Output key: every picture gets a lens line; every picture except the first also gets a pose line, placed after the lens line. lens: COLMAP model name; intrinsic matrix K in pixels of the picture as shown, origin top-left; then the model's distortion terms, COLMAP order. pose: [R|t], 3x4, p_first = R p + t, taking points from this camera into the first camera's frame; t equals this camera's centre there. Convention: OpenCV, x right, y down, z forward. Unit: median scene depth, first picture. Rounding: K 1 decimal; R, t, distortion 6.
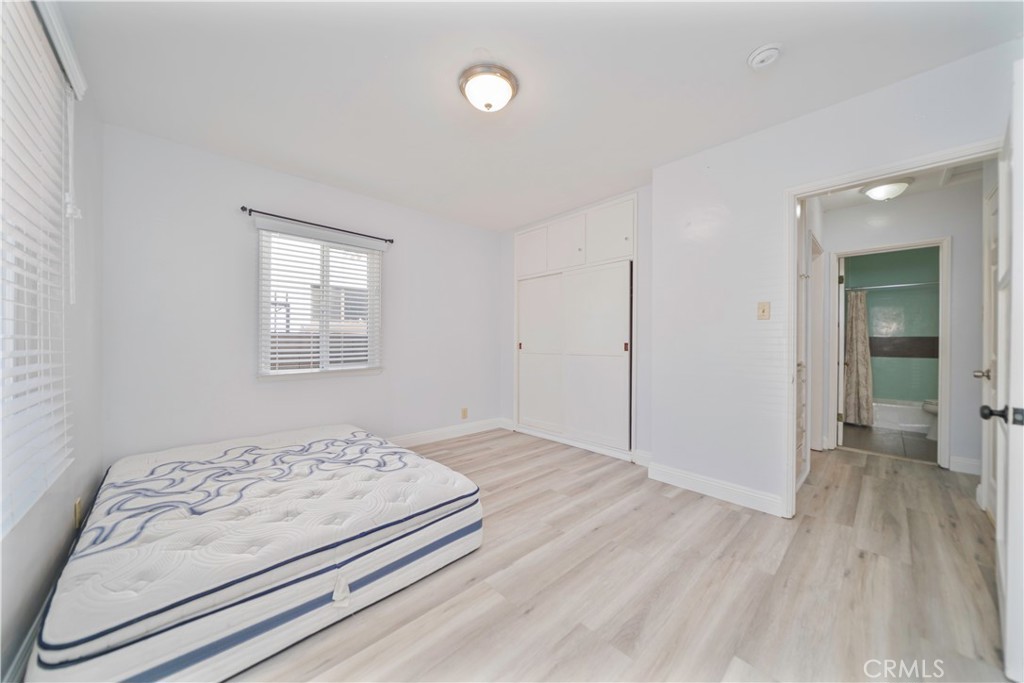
lens RADIAL K [[353.7, 0, 516.3], [0, 353.7, 341.3], [0, 0, 1]] dist [-0.000630, 0.000004]
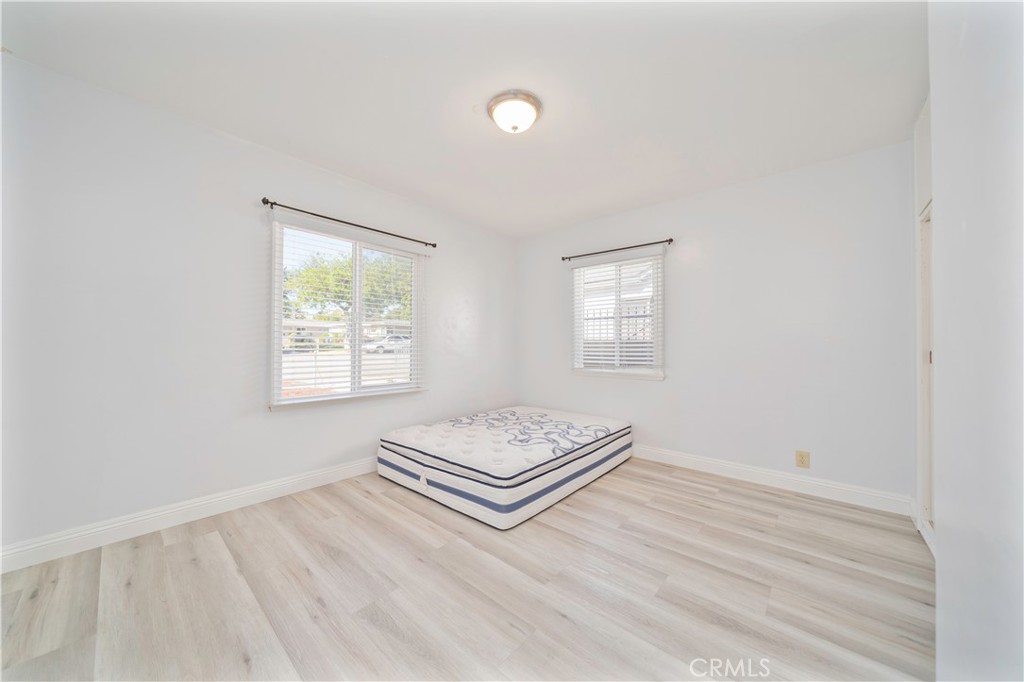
lens RADIAL K [[353.7, 0, 507.0], [0, 353.7, 340.9], [0, 0, 1]] dist [-0.000630, 0.000004]
pose [[0.082553, -0.018692, -0.996411, 0.642473], [-0.003857, 0.999811, -0.019075, 0.004478], [0.996579, 0.005418, 0.082465, 0.581458]]
